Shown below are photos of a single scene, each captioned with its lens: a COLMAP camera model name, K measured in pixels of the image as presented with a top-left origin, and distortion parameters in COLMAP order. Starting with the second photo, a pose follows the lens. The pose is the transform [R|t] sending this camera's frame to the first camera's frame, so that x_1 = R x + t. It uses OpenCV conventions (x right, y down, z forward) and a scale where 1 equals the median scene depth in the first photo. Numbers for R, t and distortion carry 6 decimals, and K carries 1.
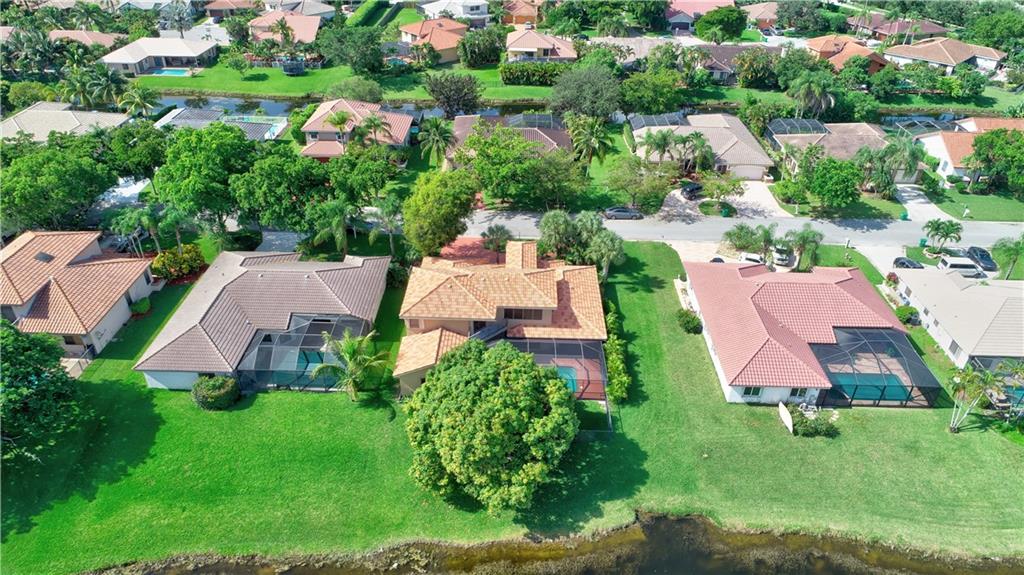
lens RADIAL K [[694.4, 0, 512.0], [0, 694.4, 287.5], [0, 0, 1]] dist [-0.000076, 0.000040]
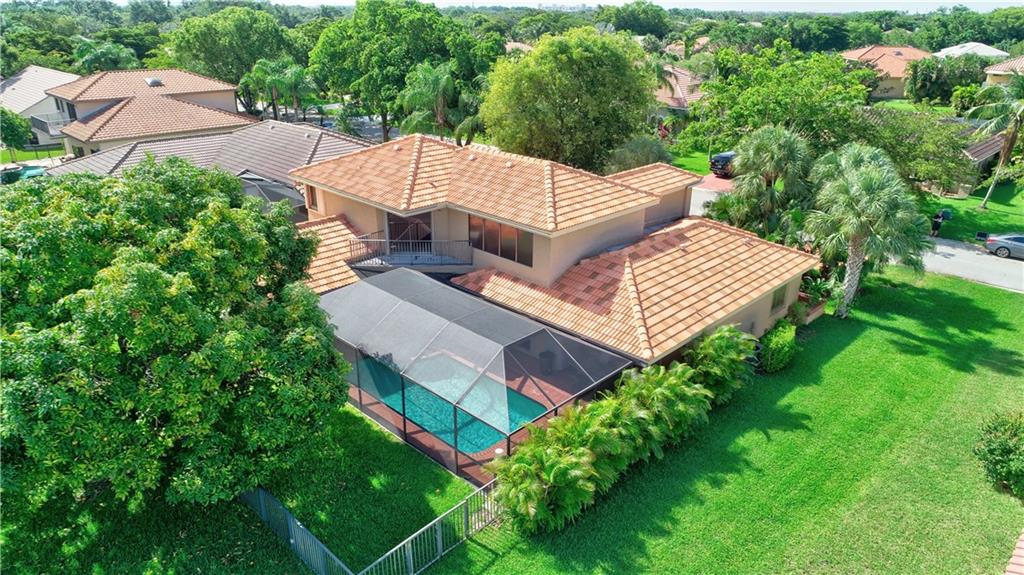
lens RADIAL K [[694.4, 0, 512.0], [0, 694.4, 287.5], [0, 0, 1]] dist [-0.000076, 0.000040]
pose [[0.731070, 0.252659, -0.633799, 0.284044], [-0.368036, 0.928213, -0.054496, 0.081624], [0.574531, 0.273101, 0.771576, 0.684886]]
